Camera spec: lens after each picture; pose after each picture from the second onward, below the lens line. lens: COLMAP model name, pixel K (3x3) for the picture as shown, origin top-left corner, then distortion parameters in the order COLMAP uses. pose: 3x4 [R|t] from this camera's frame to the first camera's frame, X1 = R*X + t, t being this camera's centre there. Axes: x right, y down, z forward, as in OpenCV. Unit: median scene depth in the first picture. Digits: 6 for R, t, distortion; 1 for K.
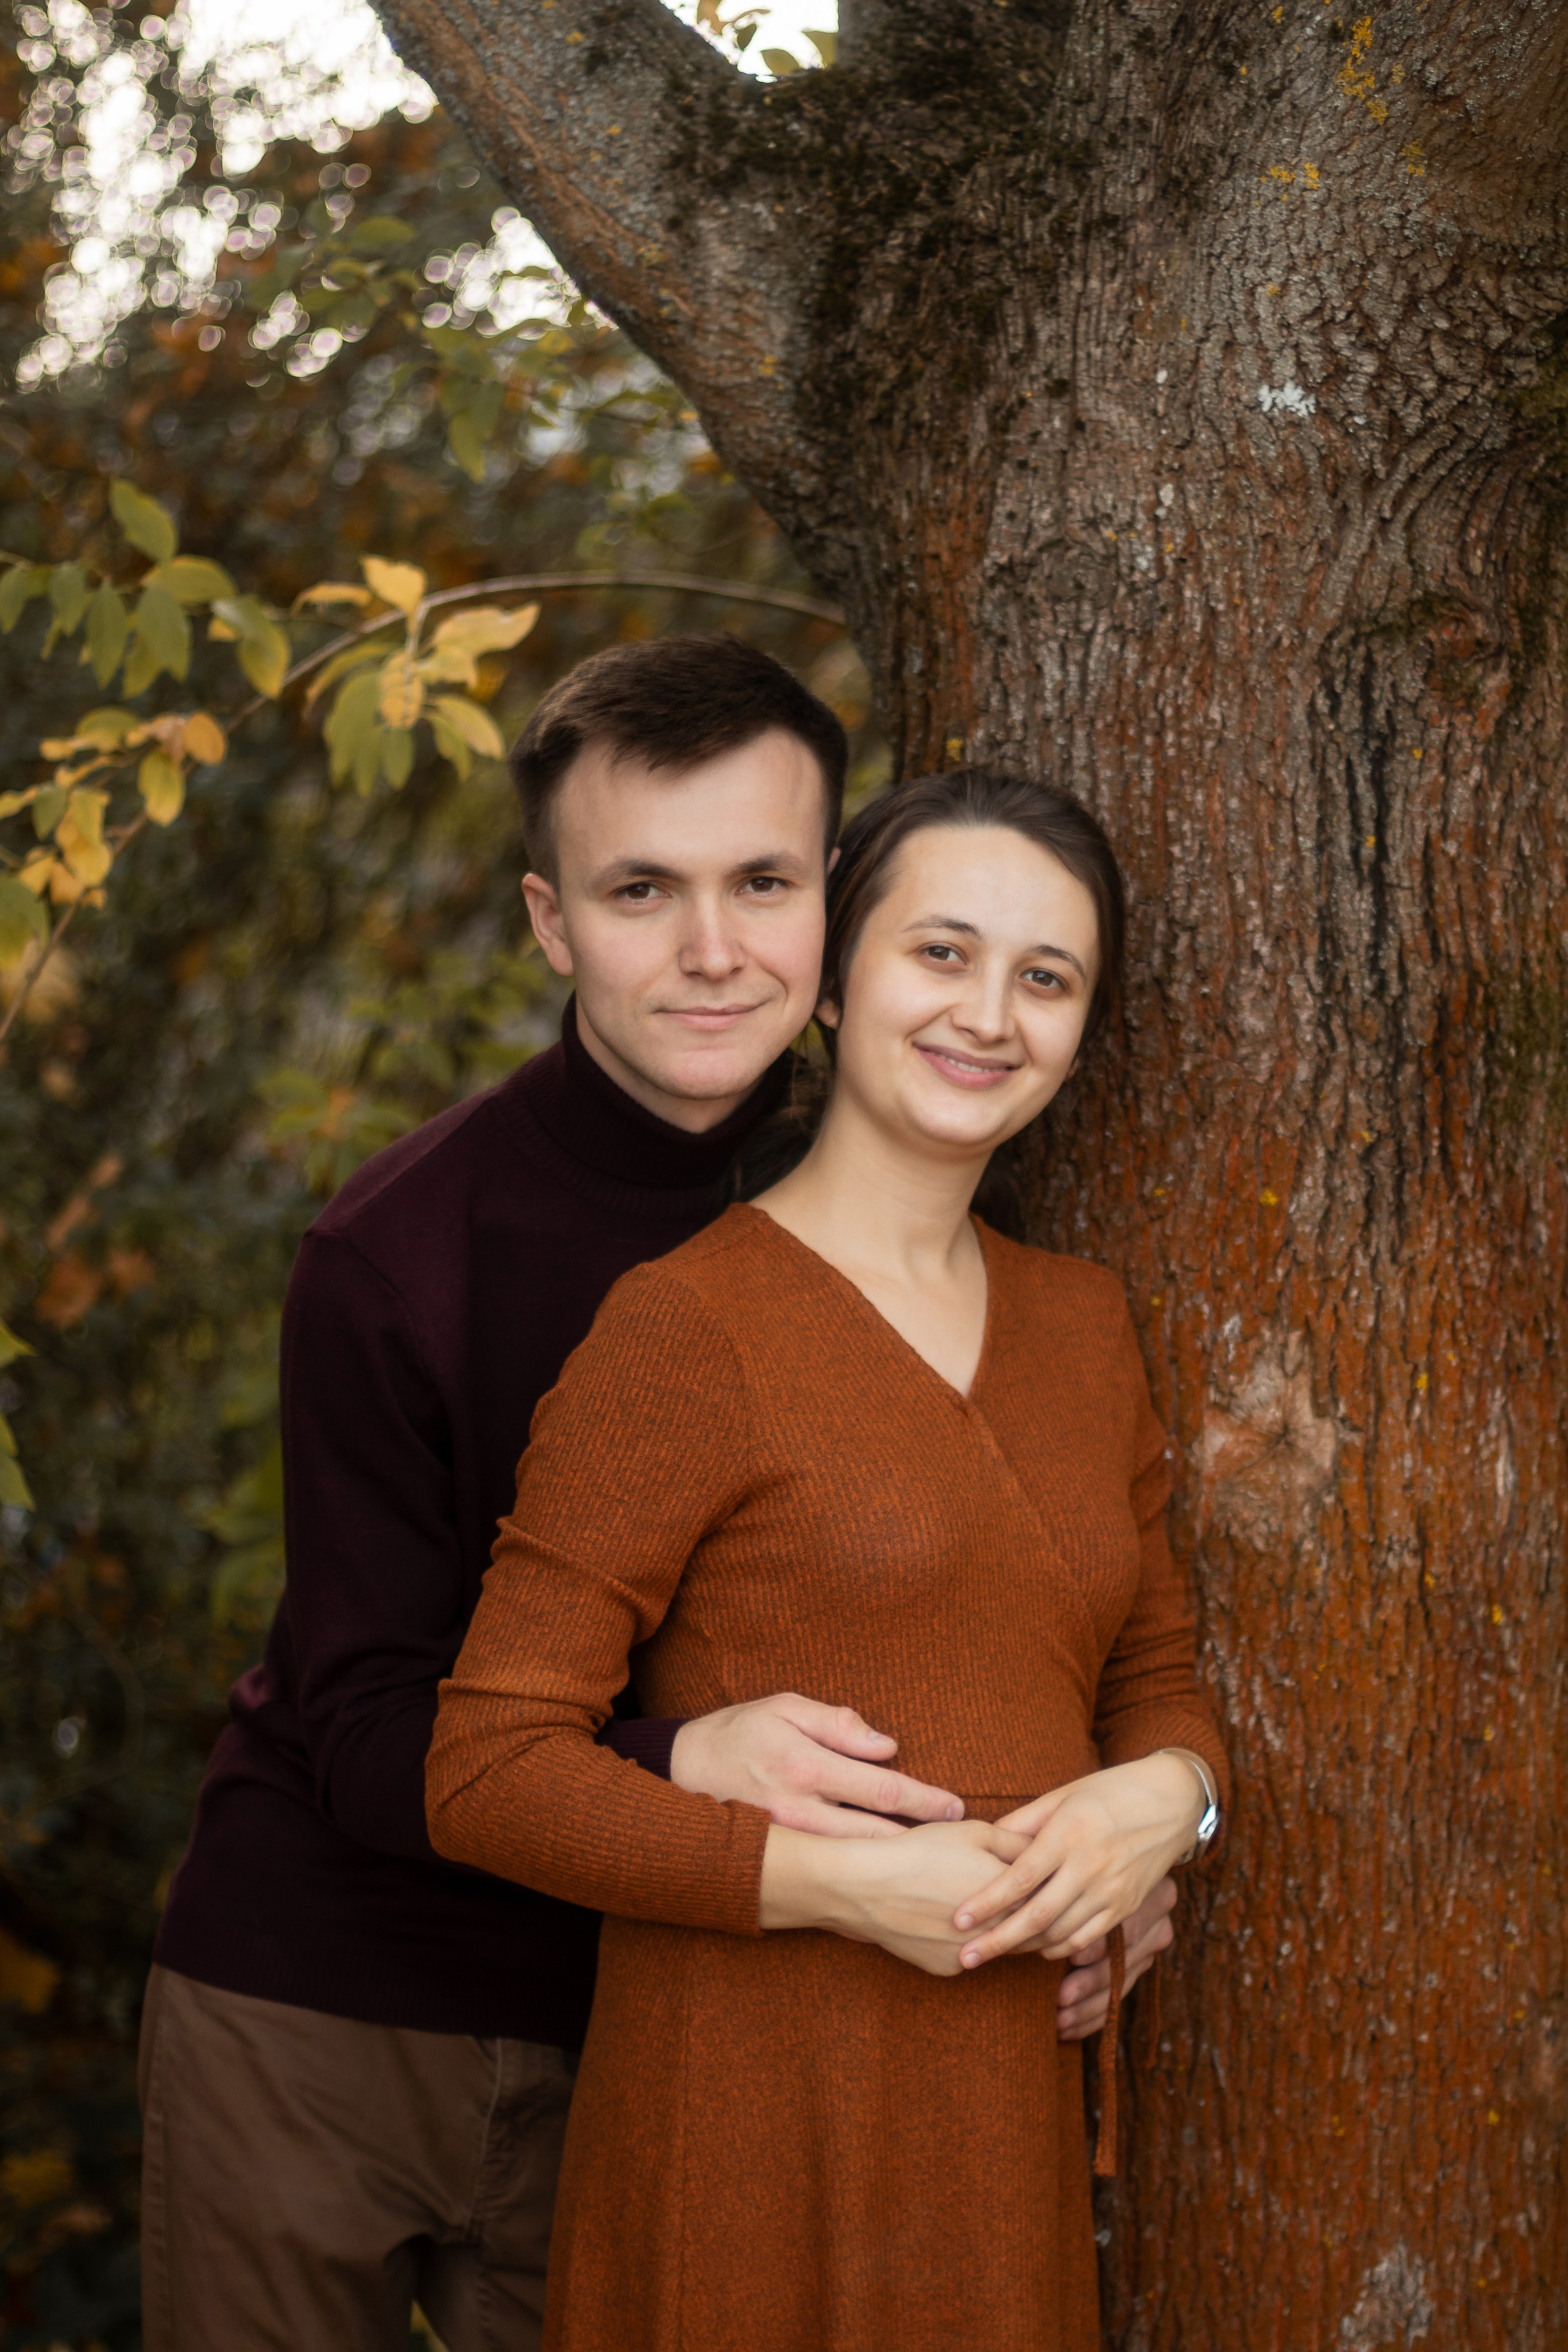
lens RADIAL K [[5753.1, 0, 784.5], [0, 5753.1, 1190.5], [0, 0, 1]] dist [-0.164008, 0.000000]
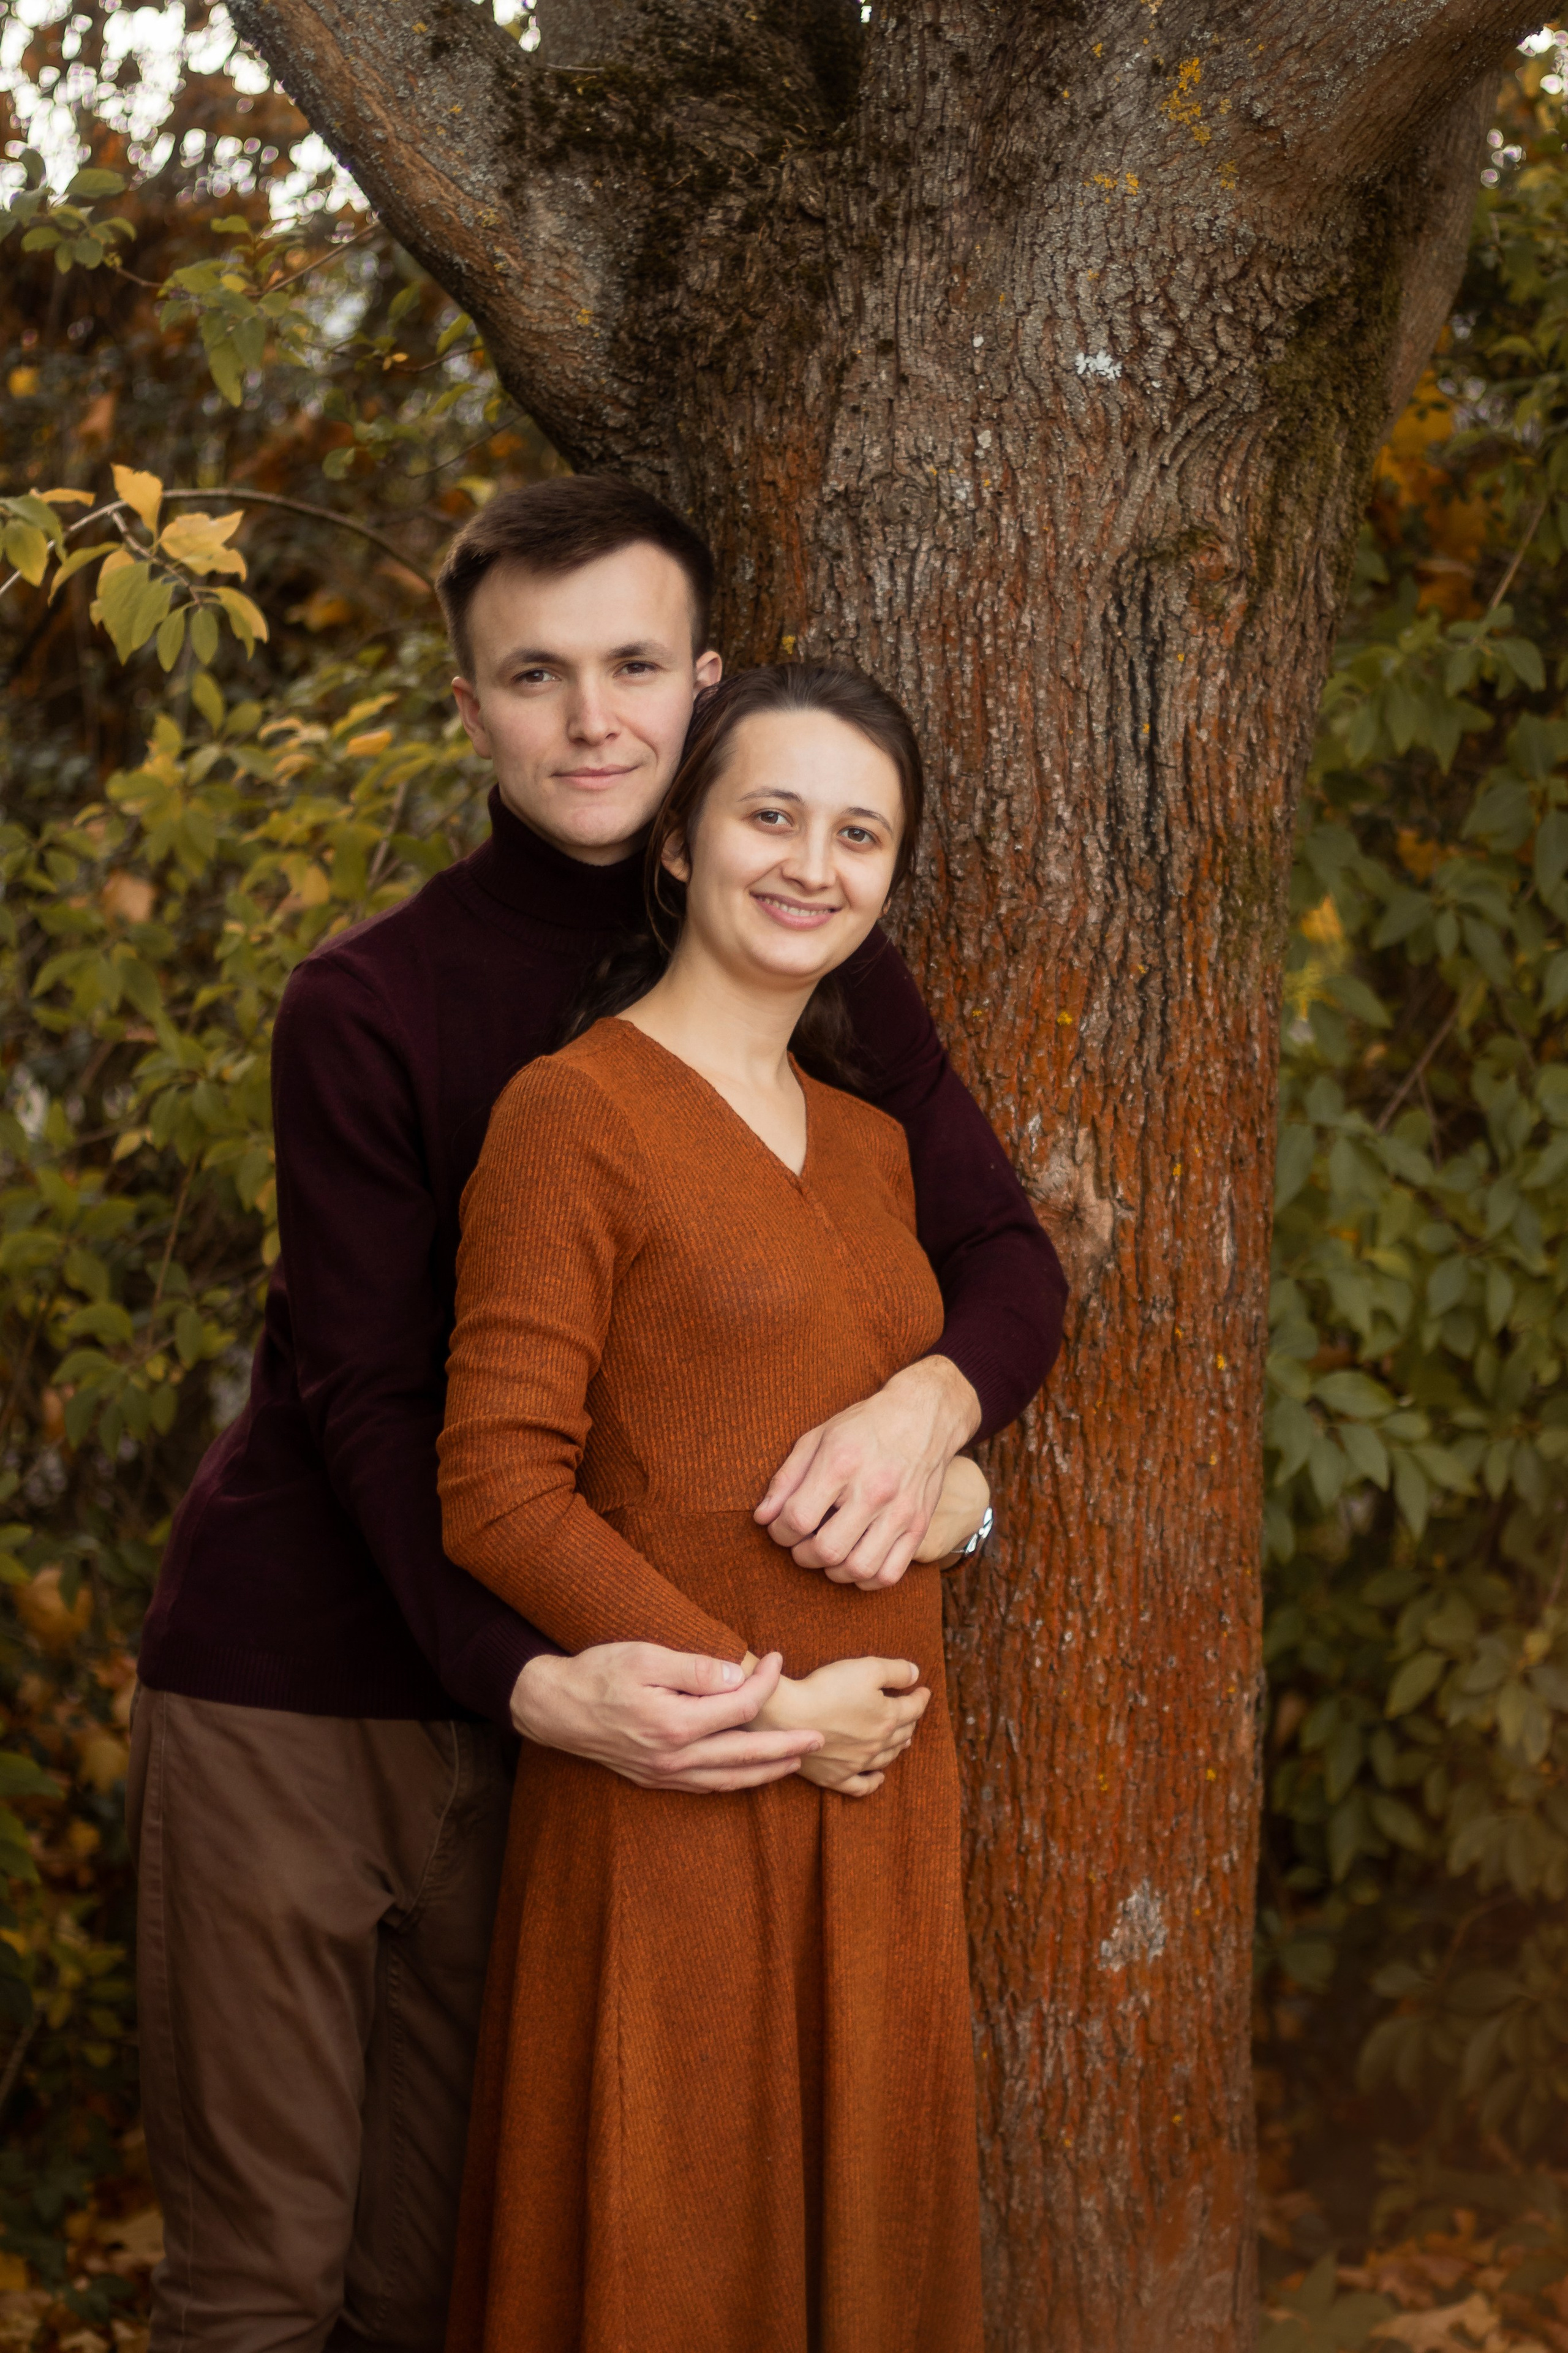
lens RADIAL K [[5755.0, 0, 779.4], [0, 5755.0, 1177.1], [0, 0, 1]] dist [-0.164008, 0.000000]
pose [[0.958137, 0.001308, 0.286306, -0.319983], [-0.003522, 0.999968, 0.007217, 0.026076], [-0.286288, -0.007923, 0.958111, -0.151430]]
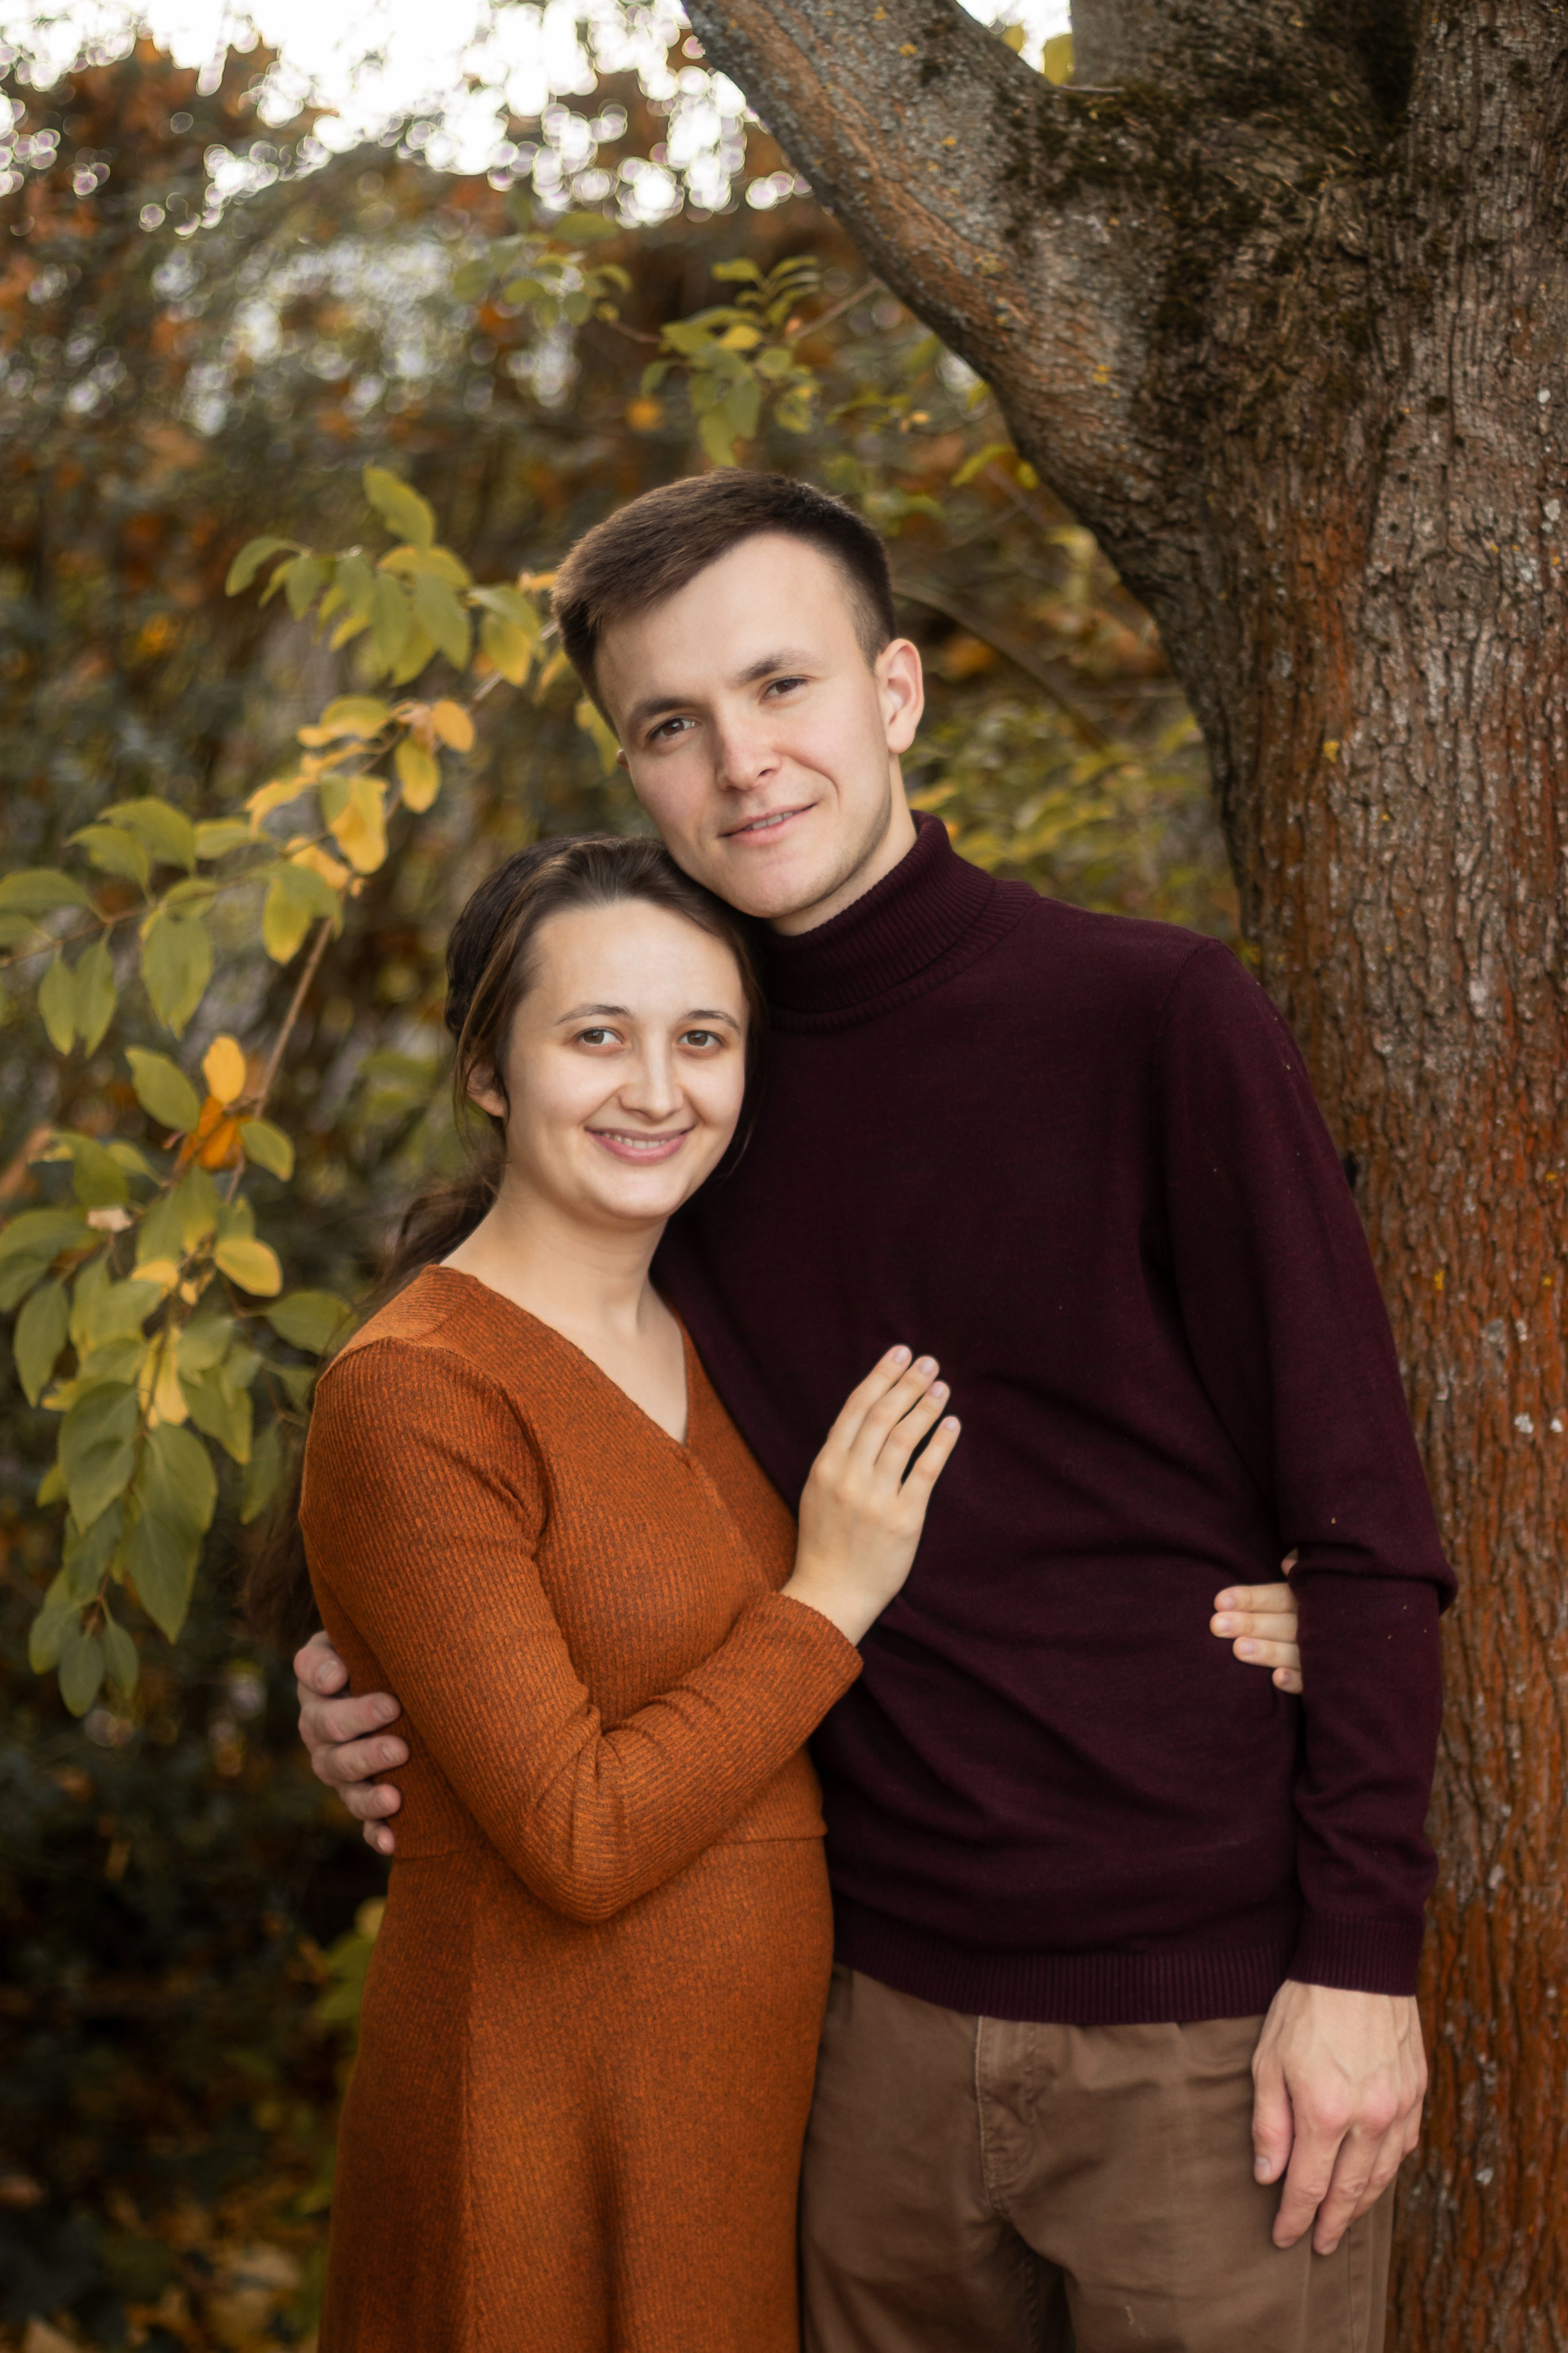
lens RADIAL K [[5755.0, 0, 787.3], [0, 5755.0, 1158.9], [0, 0, 1]] dist [-0.164008, 0.000000]
pose [[0.989547, -0.008611, 0.143951, -0.220777], [0.007219, 0.999922, 0.010186, -0.014573], [-0.144028, -0.009041, 0.989532, -0.013405]]
